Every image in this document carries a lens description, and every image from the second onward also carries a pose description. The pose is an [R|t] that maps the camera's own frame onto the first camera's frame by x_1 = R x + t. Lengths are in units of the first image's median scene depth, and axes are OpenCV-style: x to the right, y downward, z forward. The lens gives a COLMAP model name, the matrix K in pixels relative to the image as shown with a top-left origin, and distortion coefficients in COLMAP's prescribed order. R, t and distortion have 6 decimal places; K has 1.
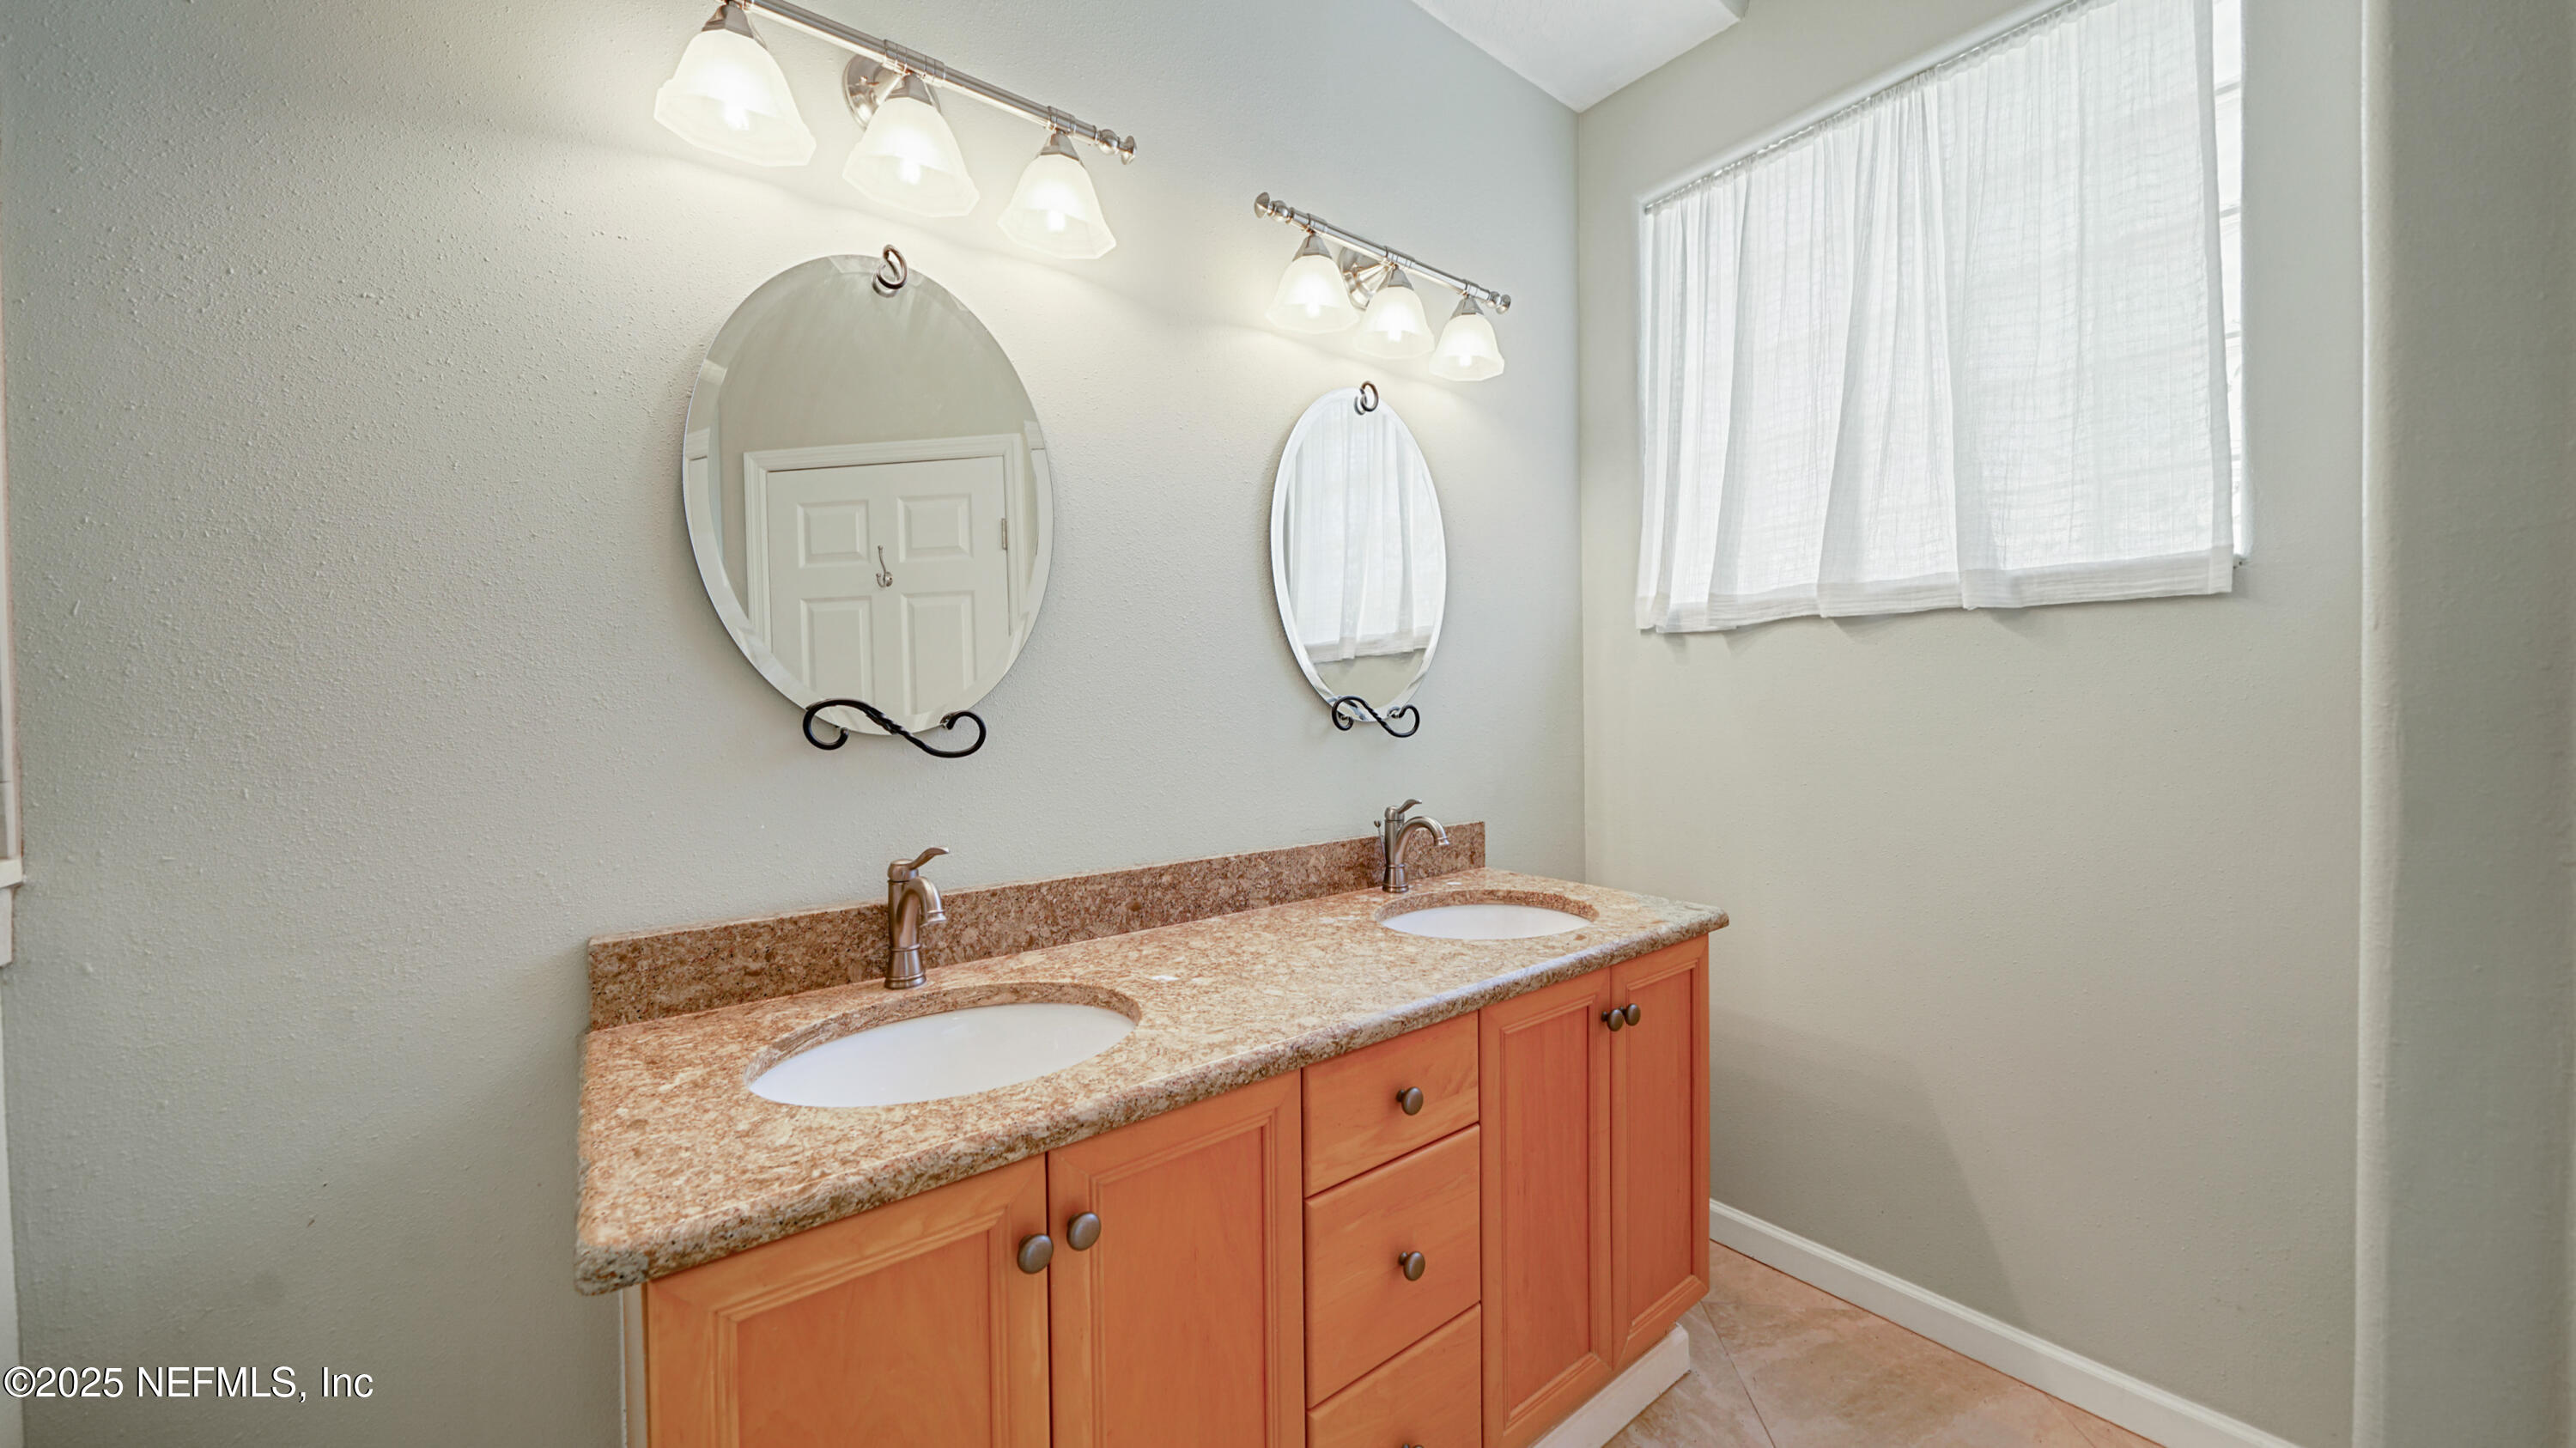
lens RADIAL K [[899.0, 0, 1274.9], [0, 899.0, 722.9], [0, 0, 1]] dist [-0.007857, -0.000137]
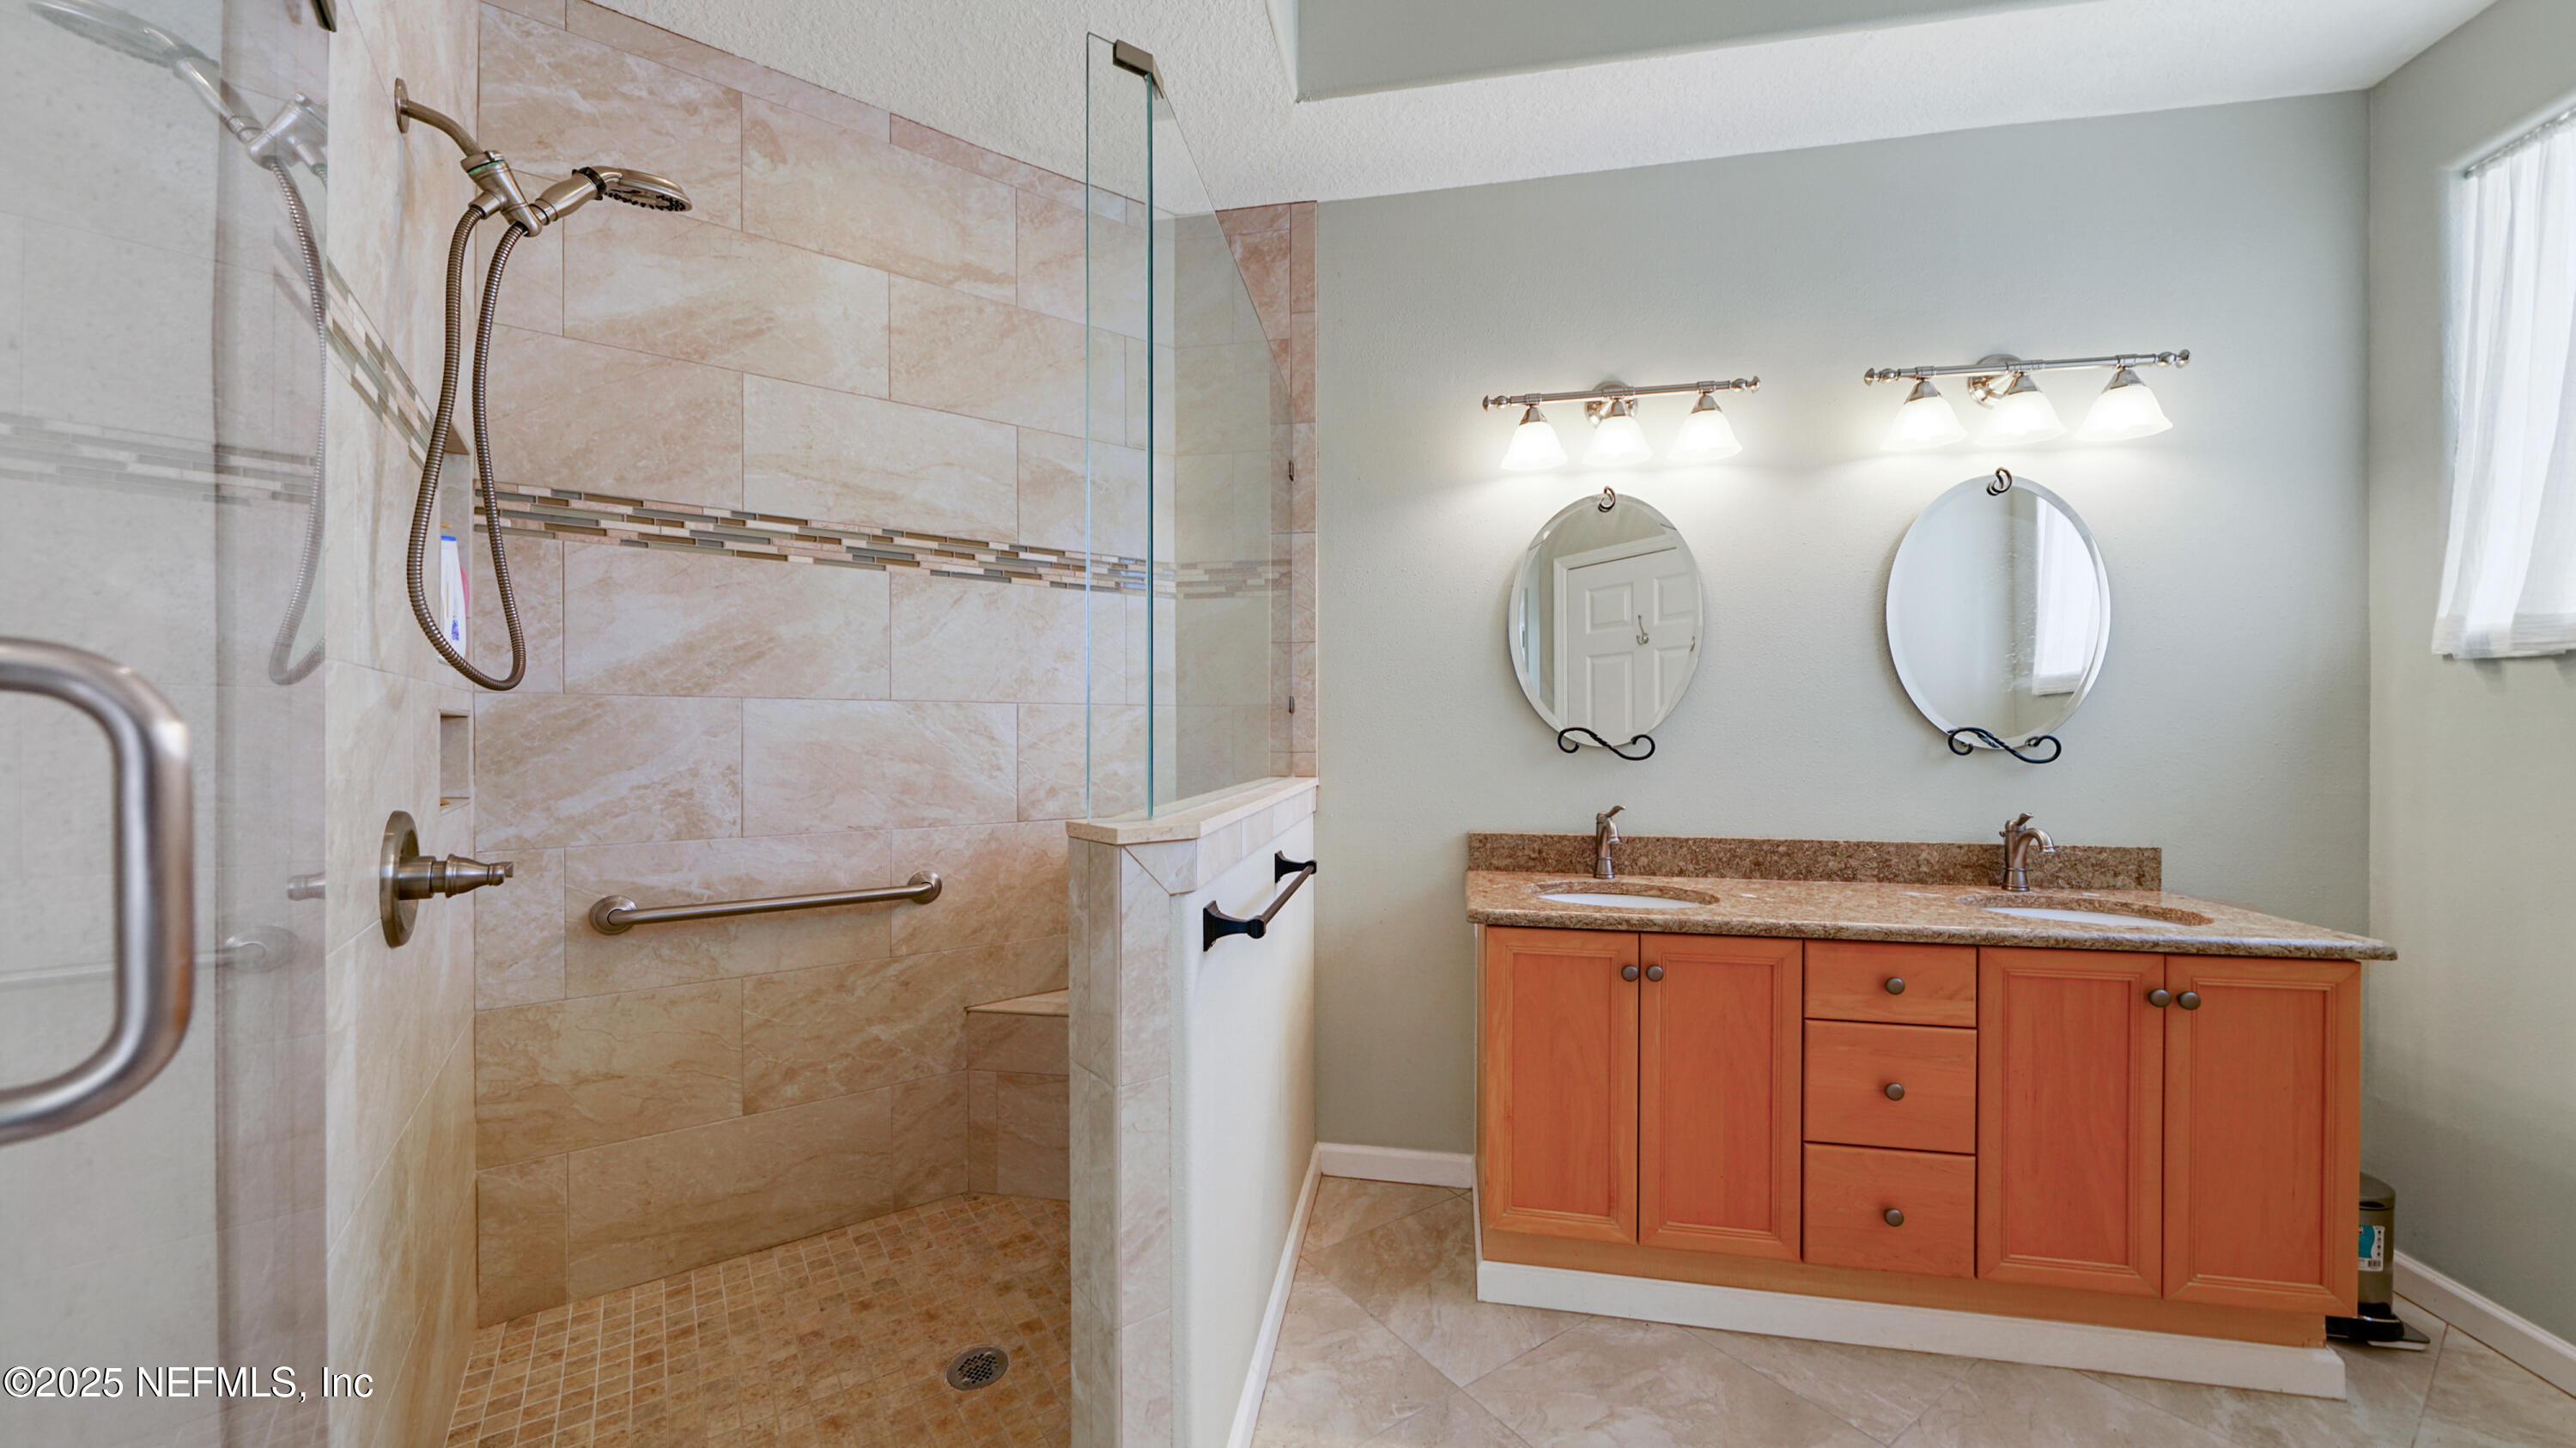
lens RADIAL K [[899.0, 0, 1277.6], [0, 899.0, 729.7], [0, 0, 1]] dist [-0.007857, -0.000137]
pose [[0.660282, 0.010956, -0.750938, 0.455068], [-0.025818, 0.999634, -0.008116, 0.008899], [0.750574, 0.024747, 0.660323, -0.640037]]
